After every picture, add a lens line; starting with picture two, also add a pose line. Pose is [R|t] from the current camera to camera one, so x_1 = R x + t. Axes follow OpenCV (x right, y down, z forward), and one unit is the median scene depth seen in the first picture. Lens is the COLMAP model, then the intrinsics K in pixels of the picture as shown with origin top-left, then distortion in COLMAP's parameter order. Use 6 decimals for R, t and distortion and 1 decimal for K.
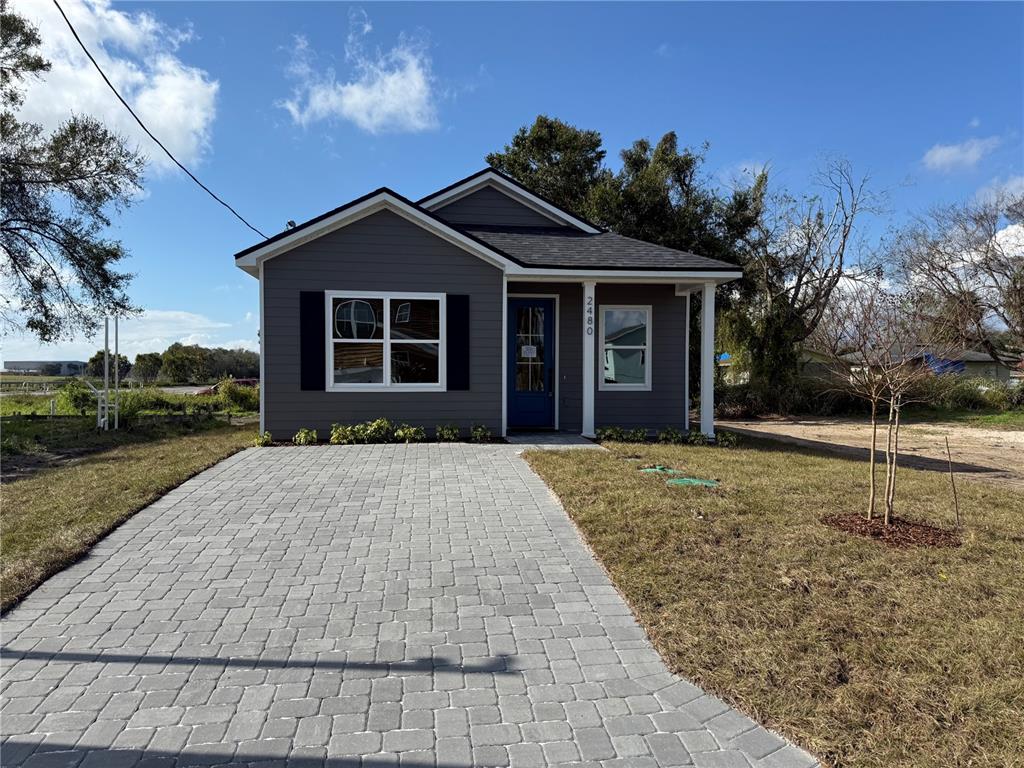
lens RADIAL K [[727.1, 0, 512.0], [0, 727.1, 384.0], [0, 0, 1]] dist [0.096279, -0.121064]
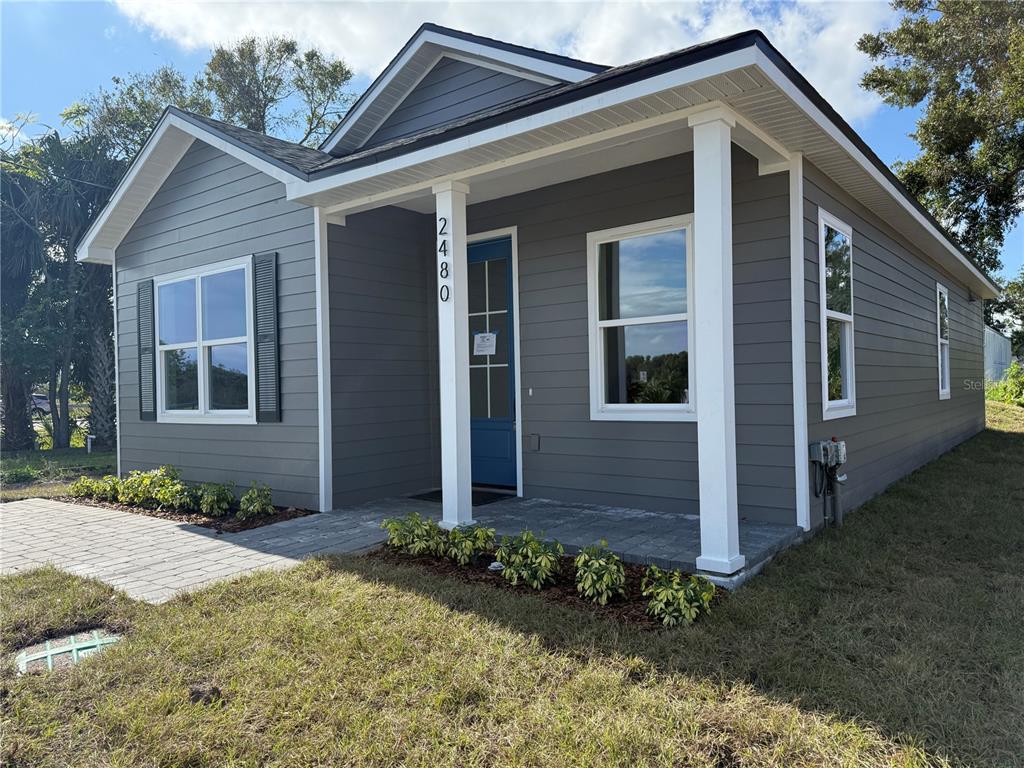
lens RADIAL K [[709.6, 0, 525.3], [0, 709.6, 373.3], [0, 0, 1]] dist [0.090094, -0.065742]
pose [[0.708005, -0.033405, -0.705417, 0.463927], [0.022402, 0.999440, -0.024845, -0.011332], [0.705852, 0.001787, 0.708357, 0.742659]]
